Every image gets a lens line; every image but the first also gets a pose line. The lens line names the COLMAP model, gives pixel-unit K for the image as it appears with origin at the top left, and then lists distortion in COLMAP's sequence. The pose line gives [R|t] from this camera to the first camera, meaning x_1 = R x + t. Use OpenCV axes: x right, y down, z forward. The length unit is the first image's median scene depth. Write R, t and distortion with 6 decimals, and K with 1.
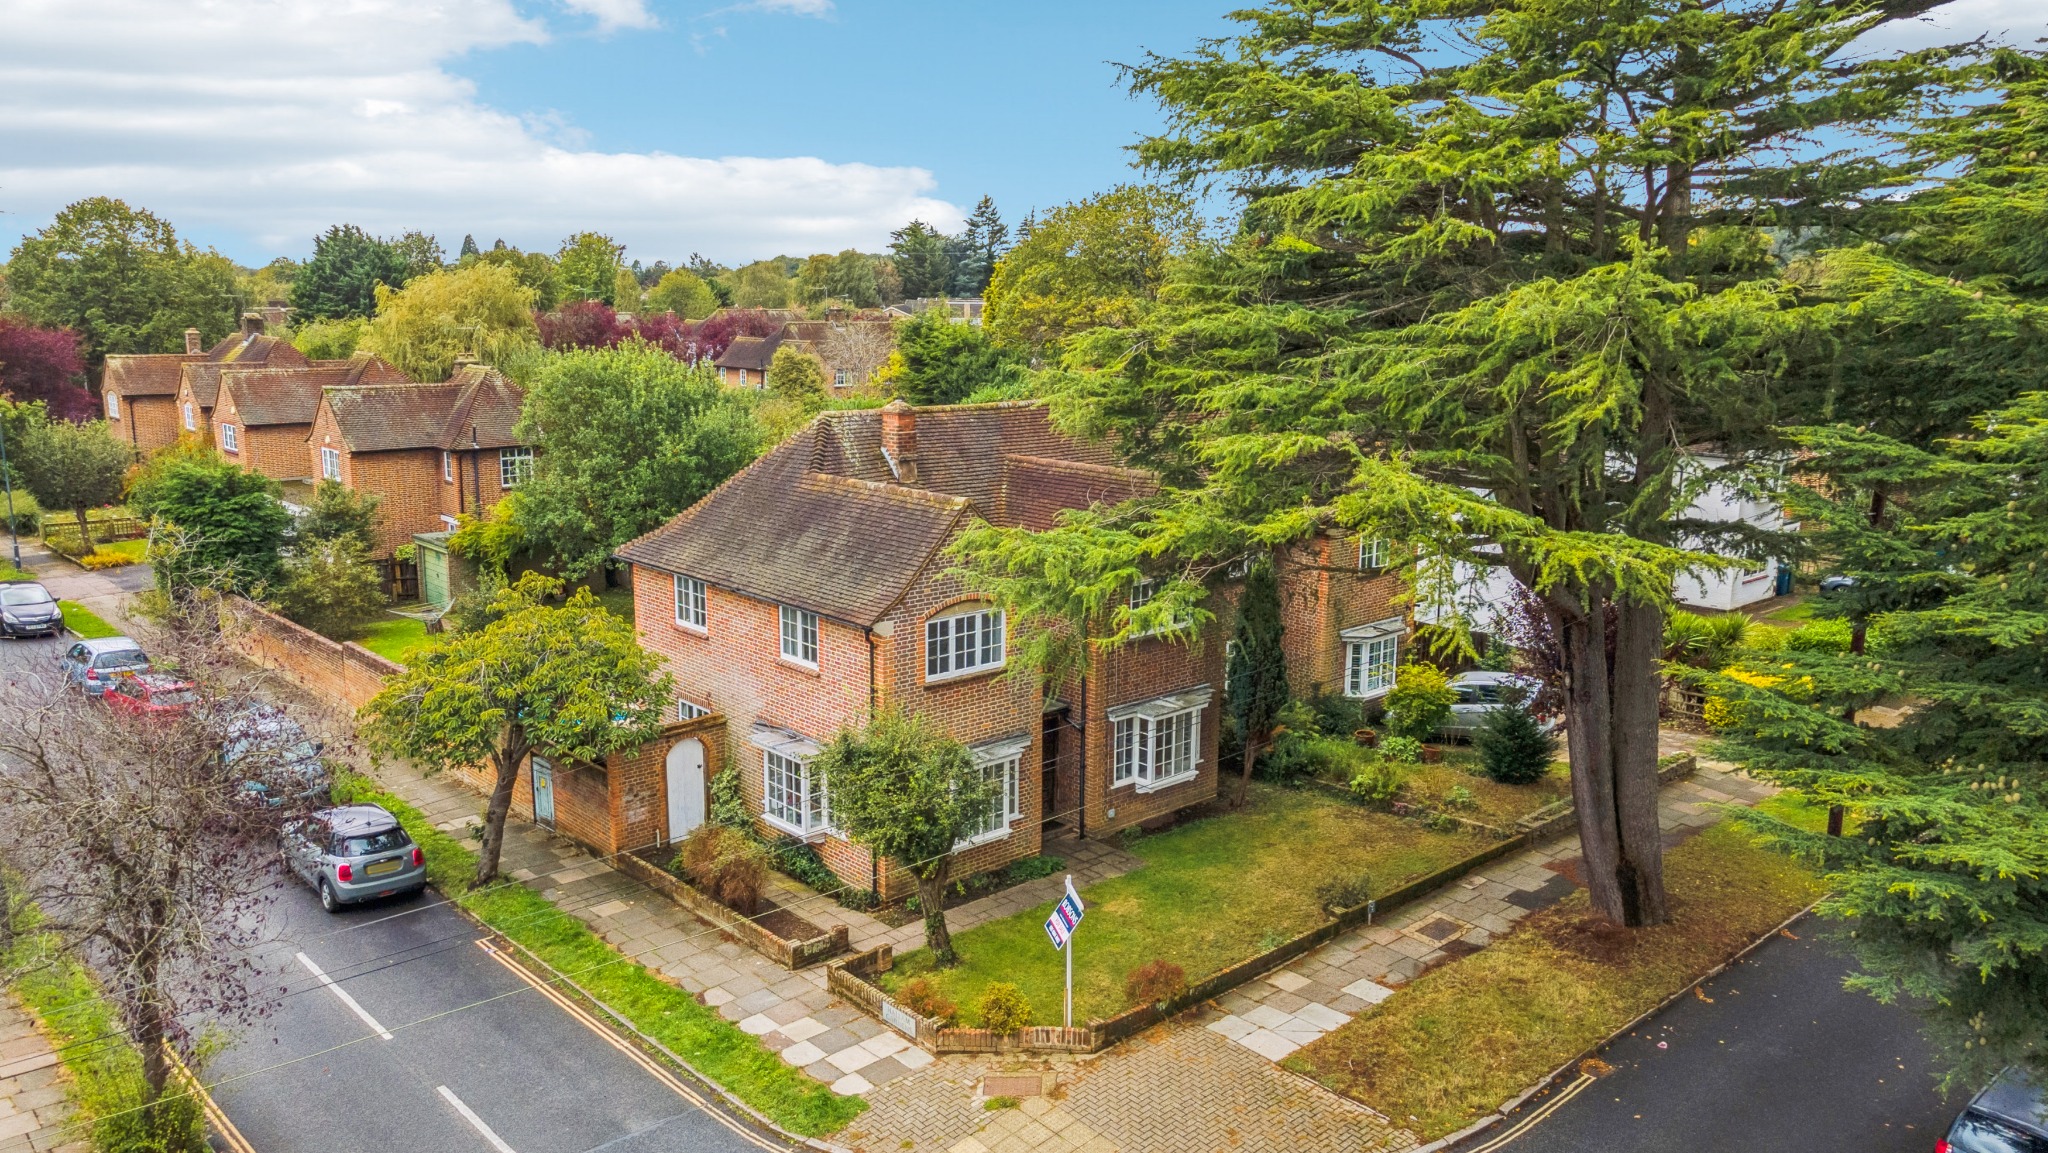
lens RADIAL K [[1523.7, 0, 1019.6], [0, 1523.7, 567.5], [0, 0, 1]] dist [0.008960, 0.061768]
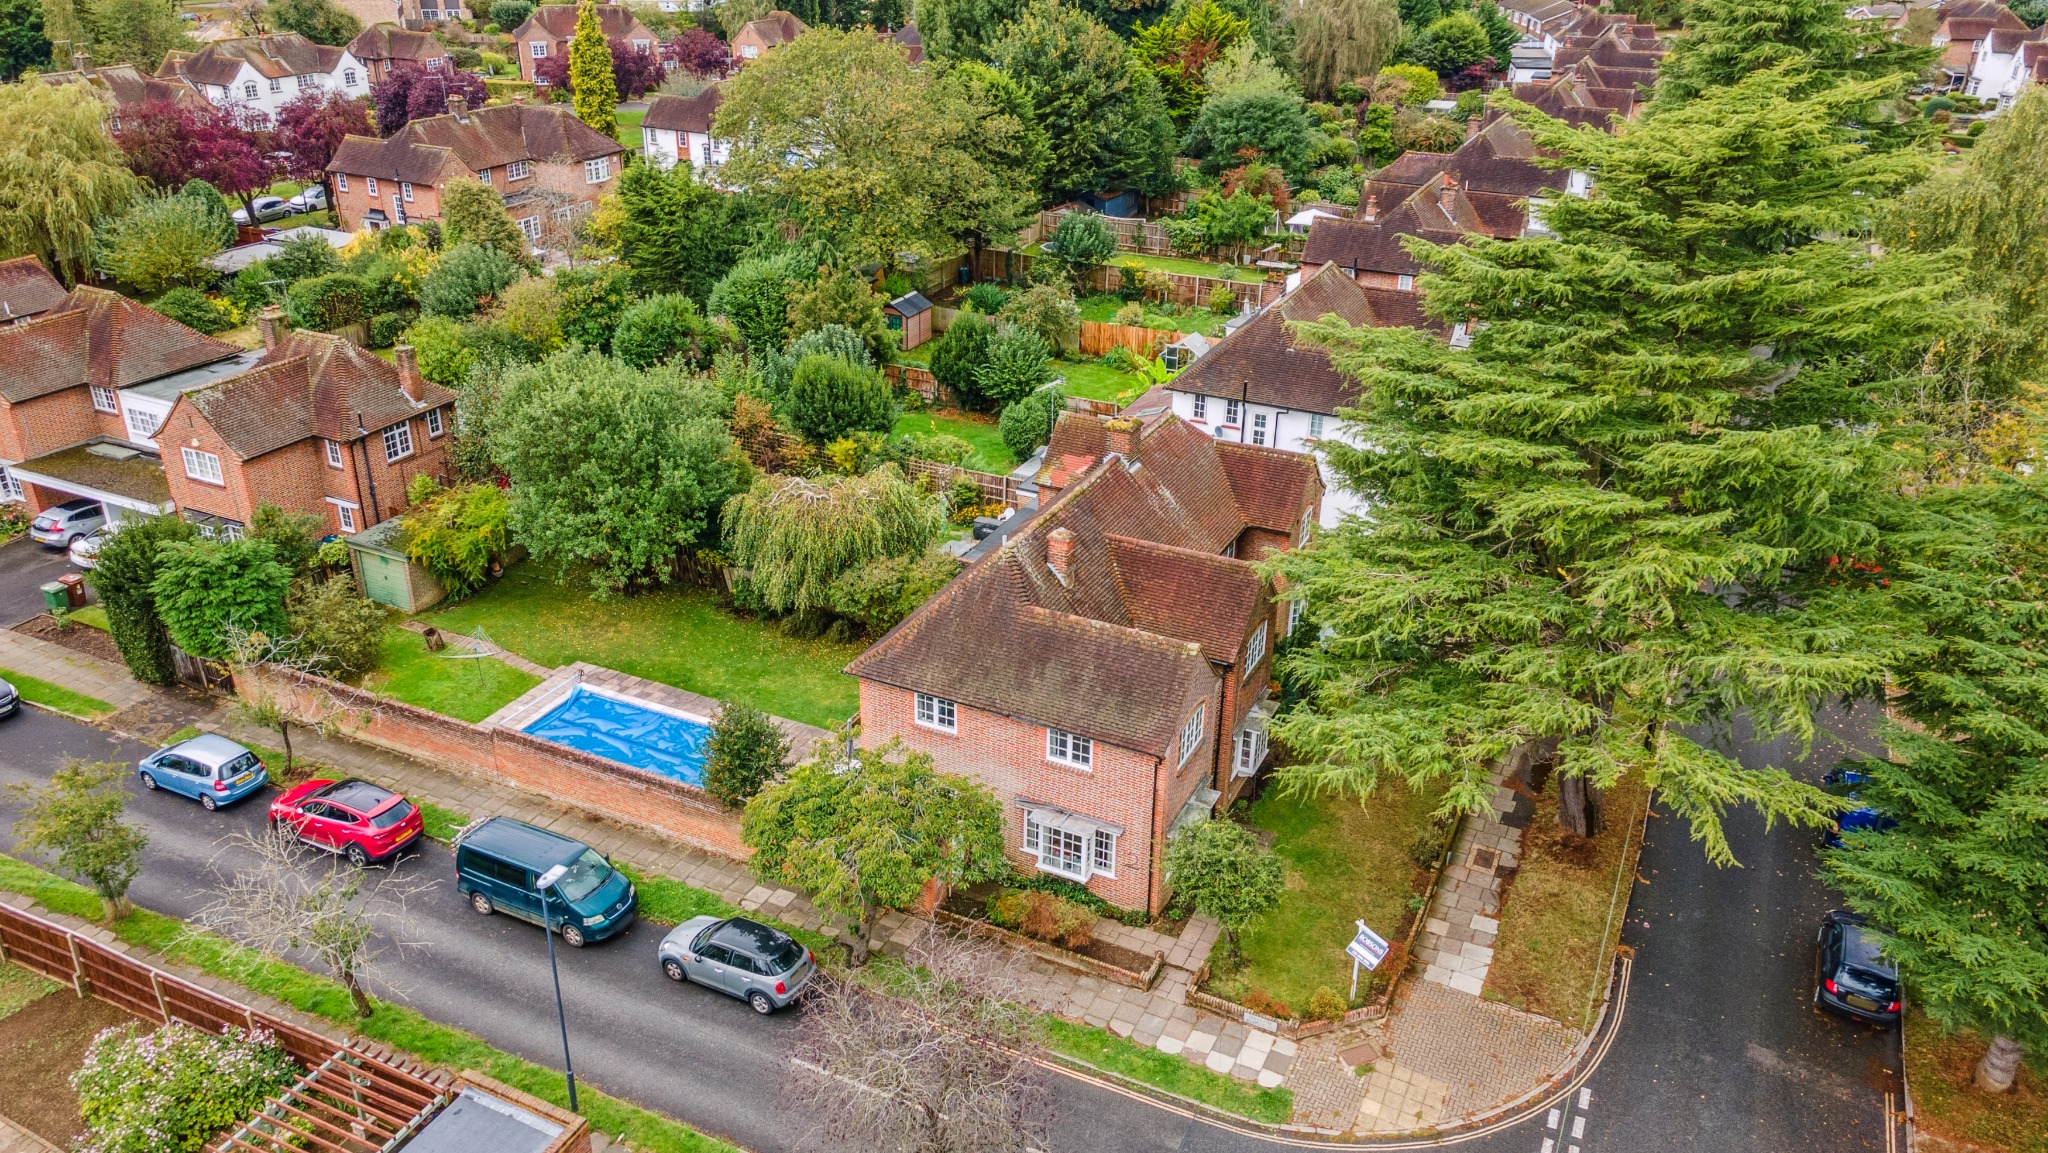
lens RADIAL K [[1543.5, 0, 1027.2], [0, 1543.5, 508.0], [0, 0, 1]] dist [0.002137, 0.055217]
pose [[0.926967, -0.142473, 0.347036, -0.623529], [0.061997, 0.970536, 0.232845, -0.483664], [-0.369985, -0.194325, 0.908487, -0.204394]]
